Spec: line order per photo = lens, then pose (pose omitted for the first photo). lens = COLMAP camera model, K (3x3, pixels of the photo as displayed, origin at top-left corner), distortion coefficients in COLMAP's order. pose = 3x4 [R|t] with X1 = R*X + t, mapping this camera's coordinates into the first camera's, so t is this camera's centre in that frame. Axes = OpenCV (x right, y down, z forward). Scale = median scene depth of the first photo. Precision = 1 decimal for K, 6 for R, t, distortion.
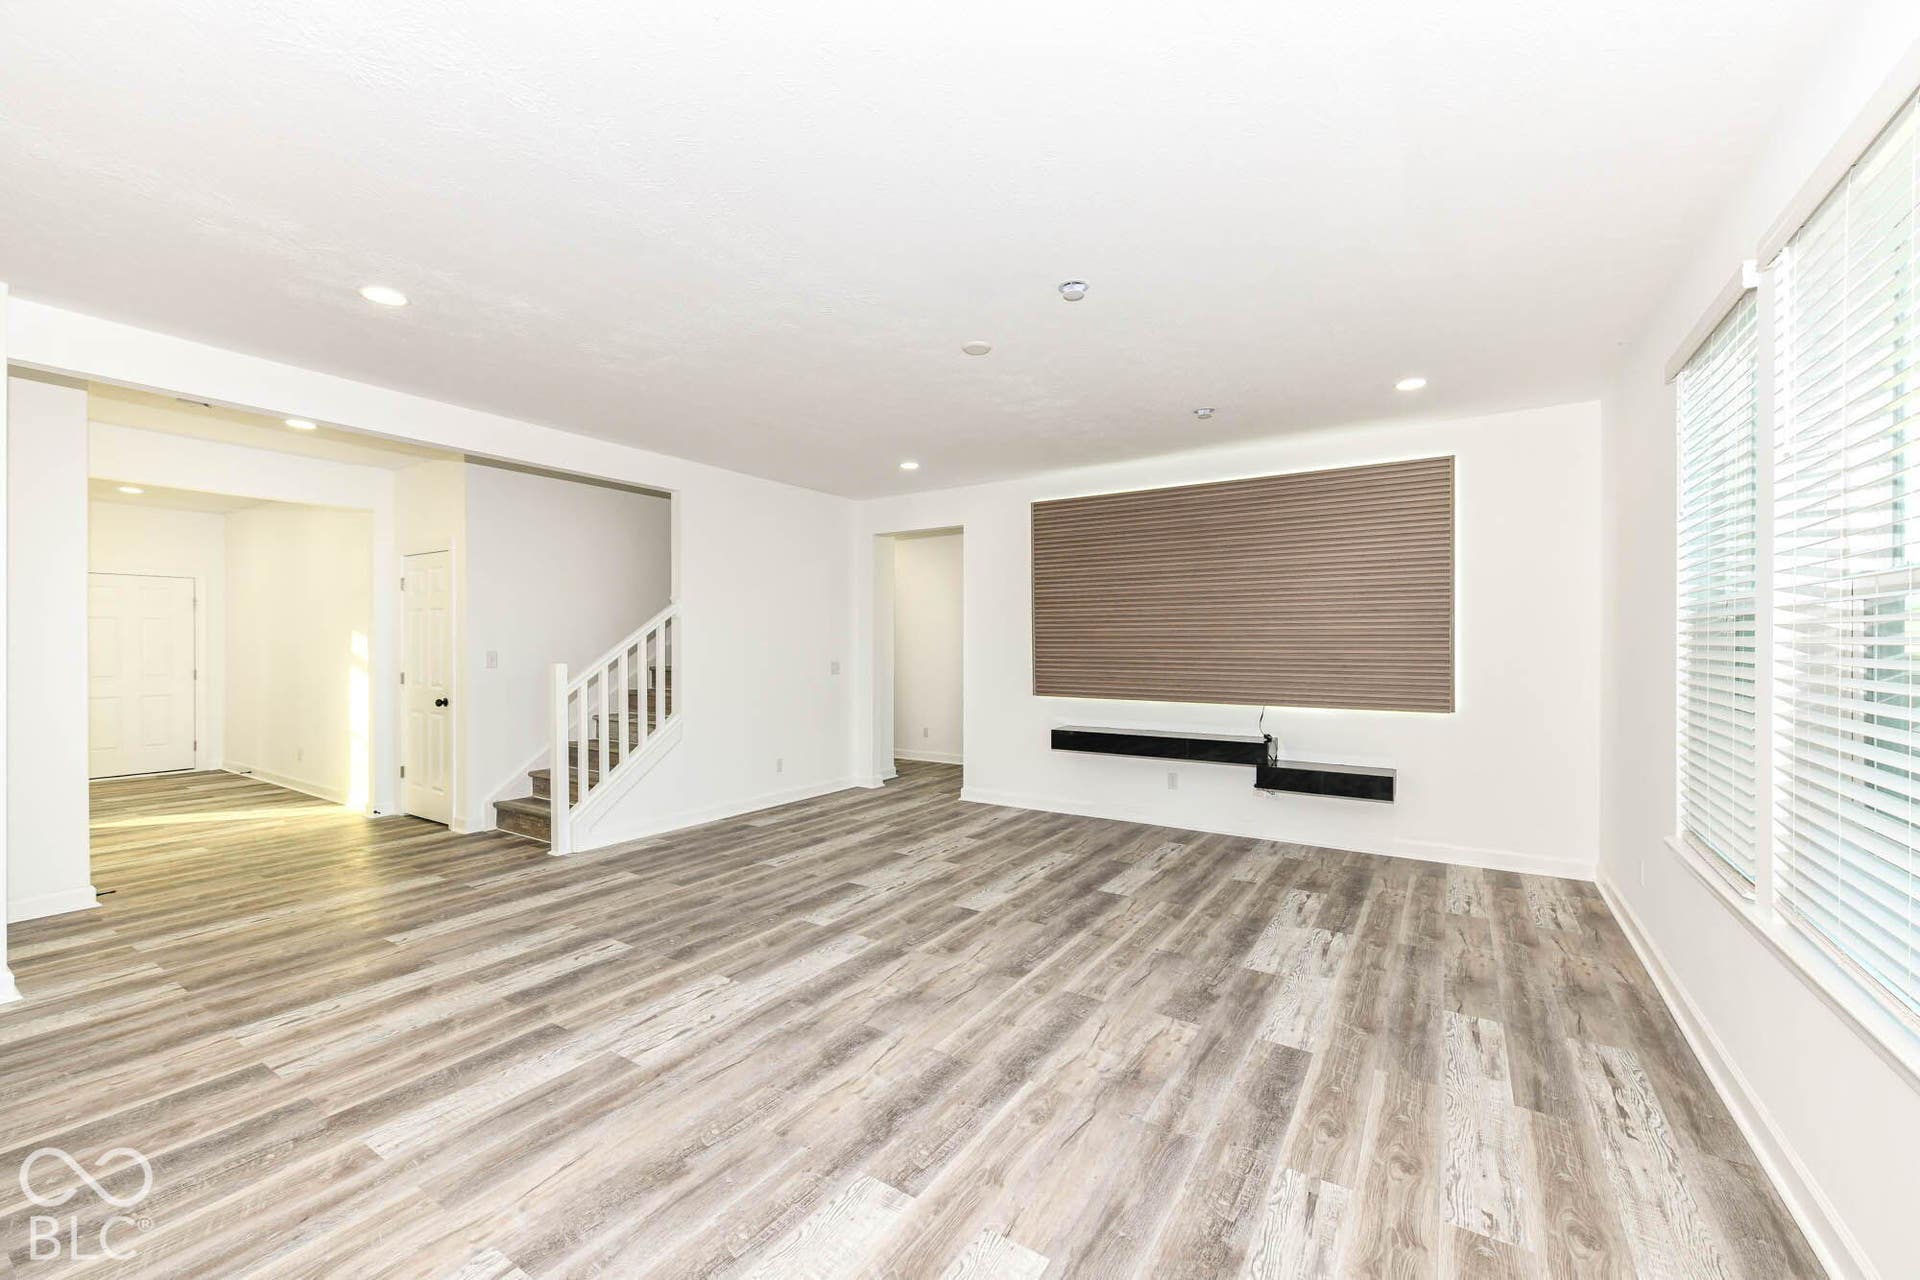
lens RADIAL K [[767.1, 0, 965.0], [0, 767.1, 641.0], [0, 0, 1]] dist [0.005838, -0.001494]
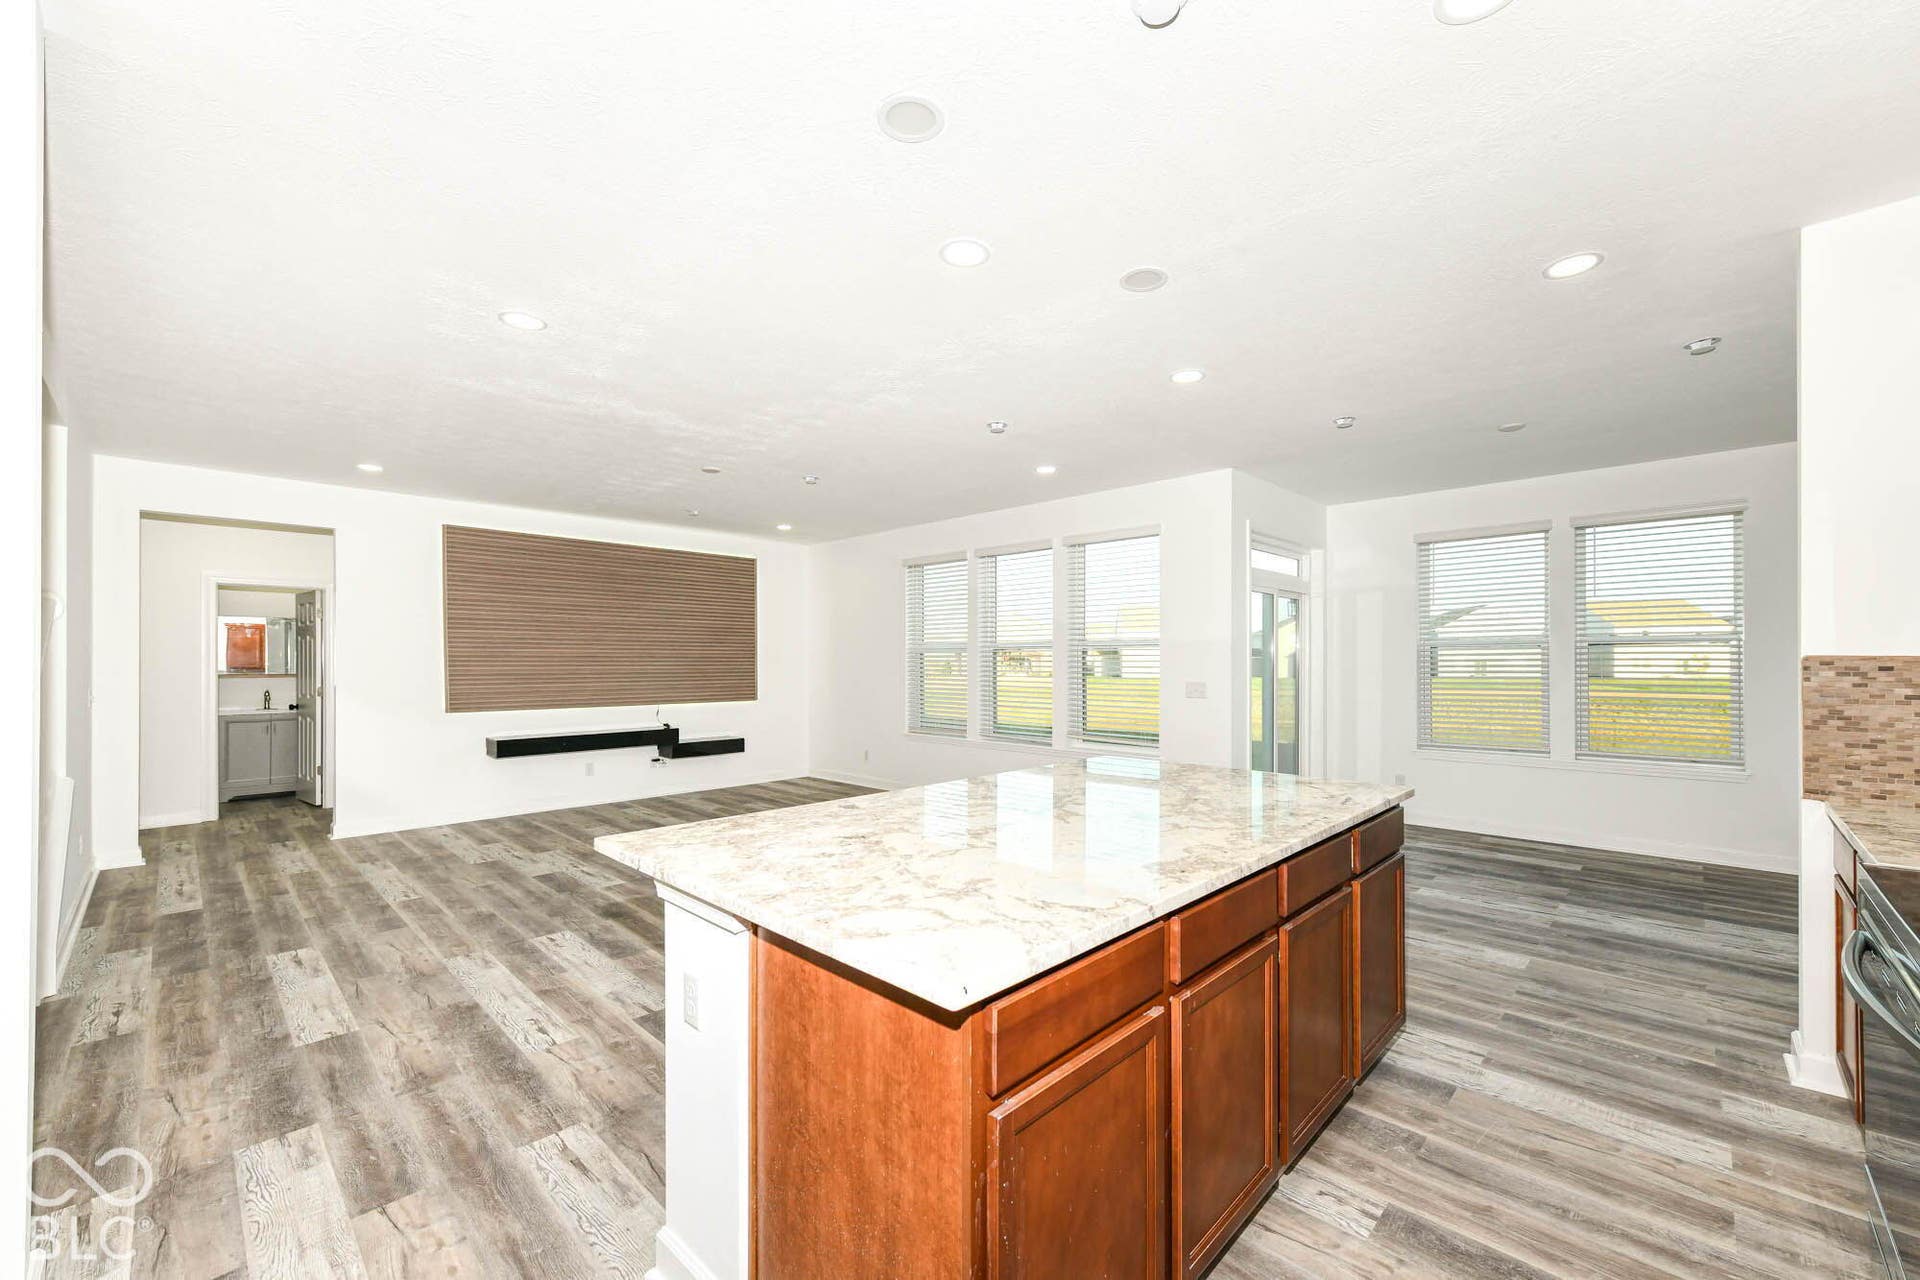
lens RADIAL K [[767.1, 0, 977.4], [0, 767.1, 651.1], [0, 0, 1]] dist [0.005838, -0.001494]
pose [[0.190130, 0.014050, 0.981658, -1.165229], [-0.001686, 0.999901, -0.013985, 0.001199], [-0.981757, 0.001004, 0.190135, 0.156184]]
